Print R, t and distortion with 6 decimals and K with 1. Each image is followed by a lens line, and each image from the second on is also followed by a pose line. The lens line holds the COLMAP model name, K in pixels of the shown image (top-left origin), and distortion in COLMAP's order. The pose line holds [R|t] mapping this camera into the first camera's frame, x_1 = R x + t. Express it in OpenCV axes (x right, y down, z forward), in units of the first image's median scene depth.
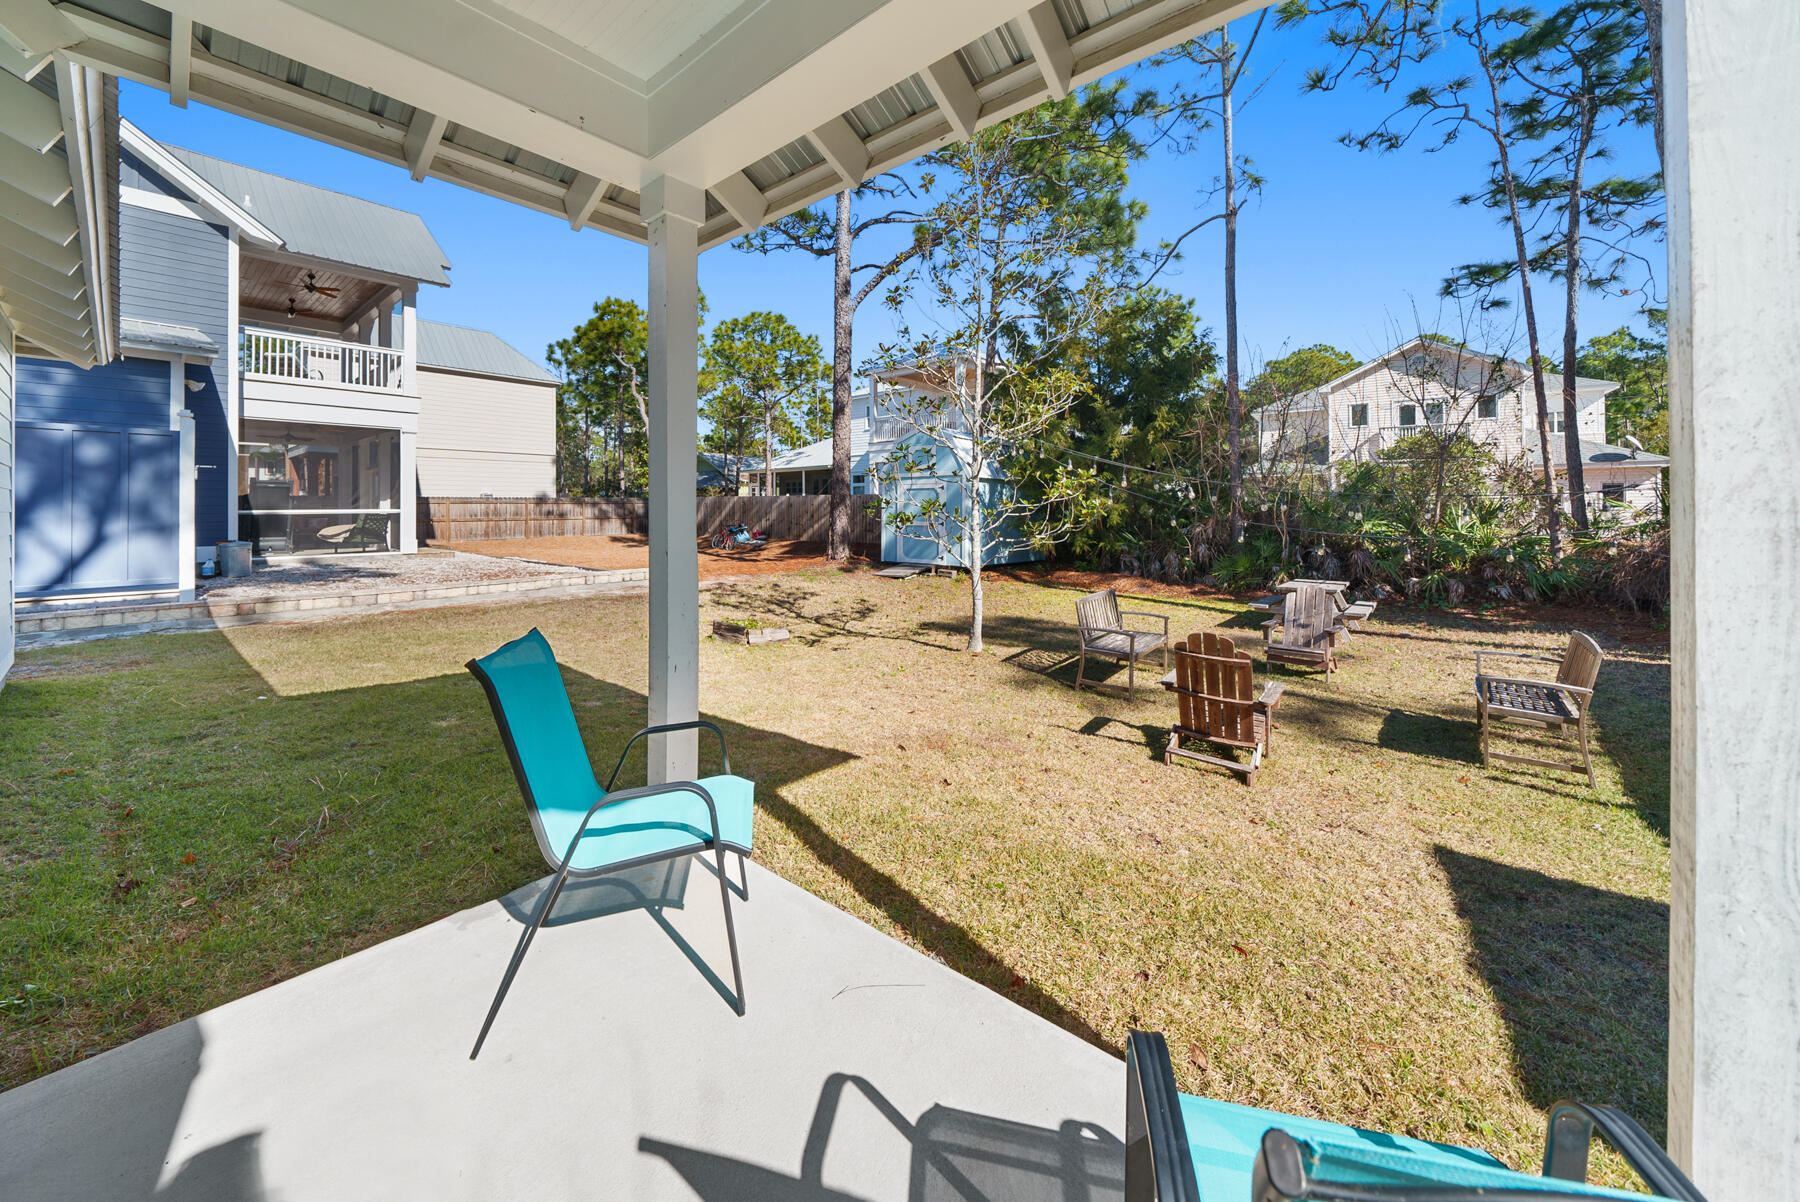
lens RADIAL K [[651.3, 0, 891.7], [0, 651.3, 516.7], [0, 0, 1]] dist [-0.001005, -0.000145]
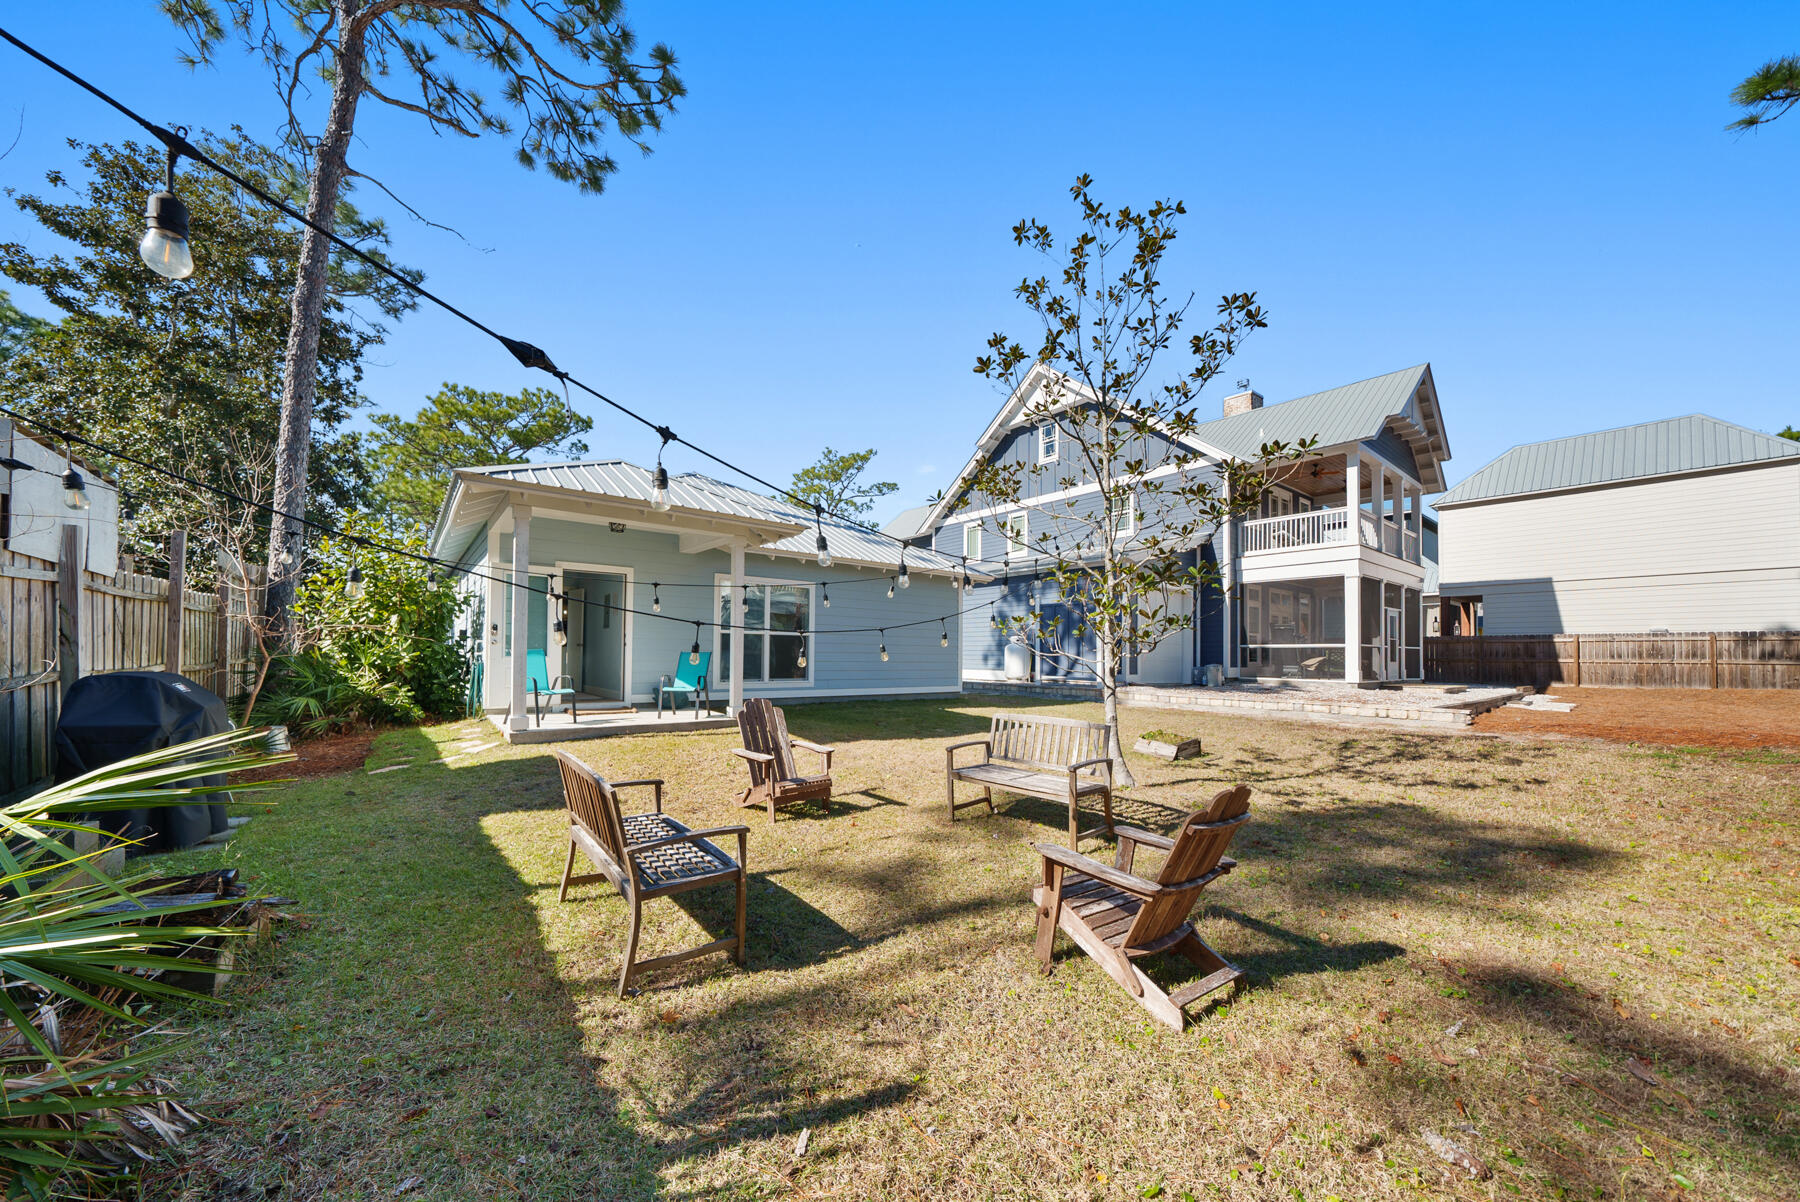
lens RADIAL K [[633.6, 0, 897.3], [0, 633.6, 644.5], [0, 0, 1]] dist [-0.001522, -0.000235]
pose [[-0.202360, -0.017242, -0.979159, 0.578671], [-0.021754, 0.999677, -0.013108, 0.025085], [0.979069, 0.018648, -0.202670, 0.521881]]
